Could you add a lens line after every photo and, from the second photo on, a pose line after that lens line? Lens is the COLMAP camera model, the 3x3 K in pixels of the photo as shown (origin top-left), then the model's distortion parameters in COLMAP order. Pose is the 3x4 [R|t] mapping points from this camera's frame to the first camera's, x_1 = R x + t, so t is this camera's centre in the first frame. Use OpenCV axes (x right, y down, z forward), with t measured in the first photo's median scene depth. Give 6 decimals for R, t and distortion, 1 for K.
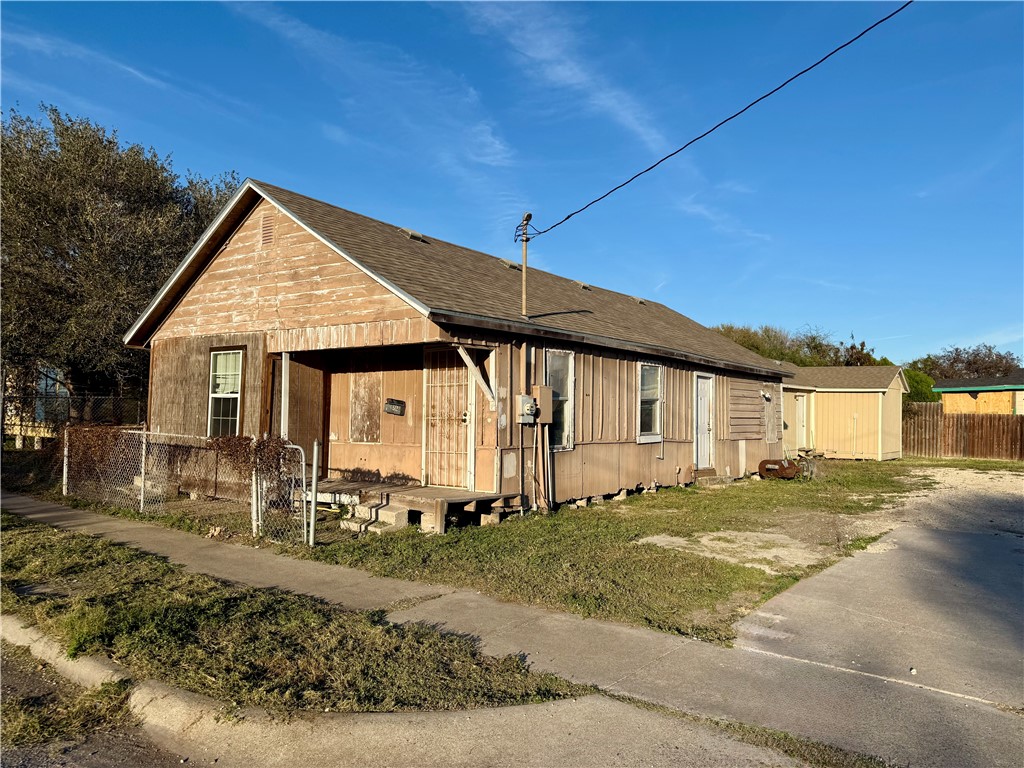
lens RADIAL K [[703.9, 0, 512.0], [0, 703.9, 384.0], [0, 0, 1]] dist [0.050840, -0.000431]
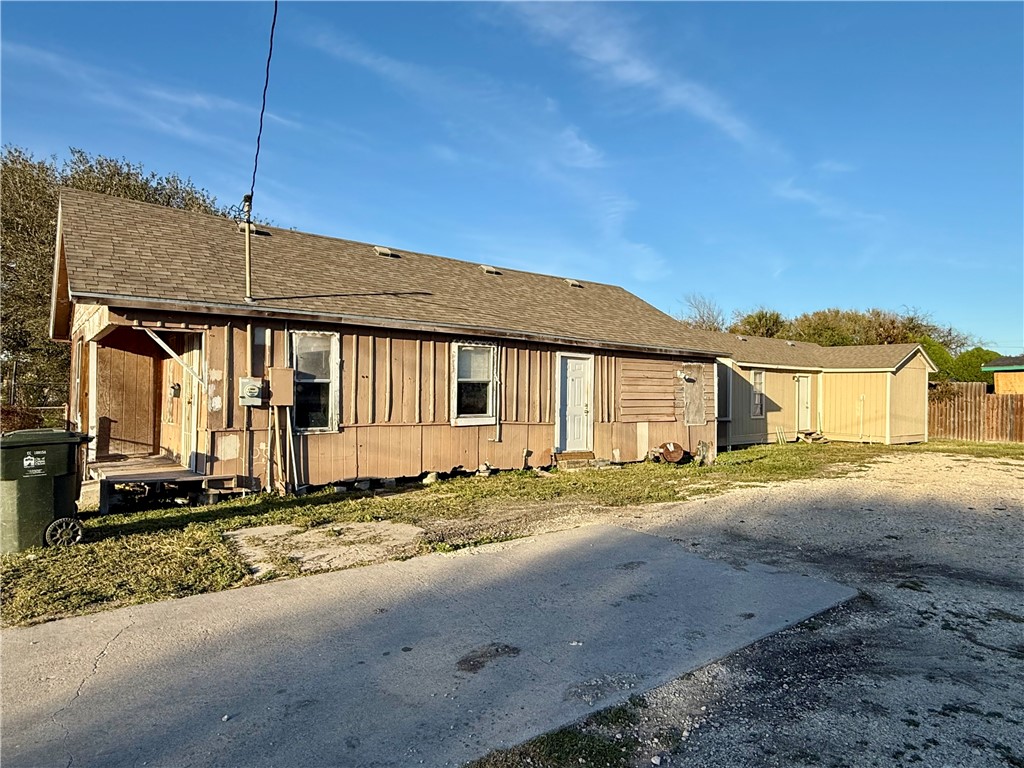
lens RADIAL K [[625.6, 0, 510.2], [0, 625.6, 389.5], [0, 0, 1]] dist [0.026861, -0.000220]
pose [[0.975141, -0.006850, -0.221481, 0.365484], [0.013430, 0.999512, 0.028219, 0.008090], [0.221179, -0.030492, 0.974756, 0.135999]]
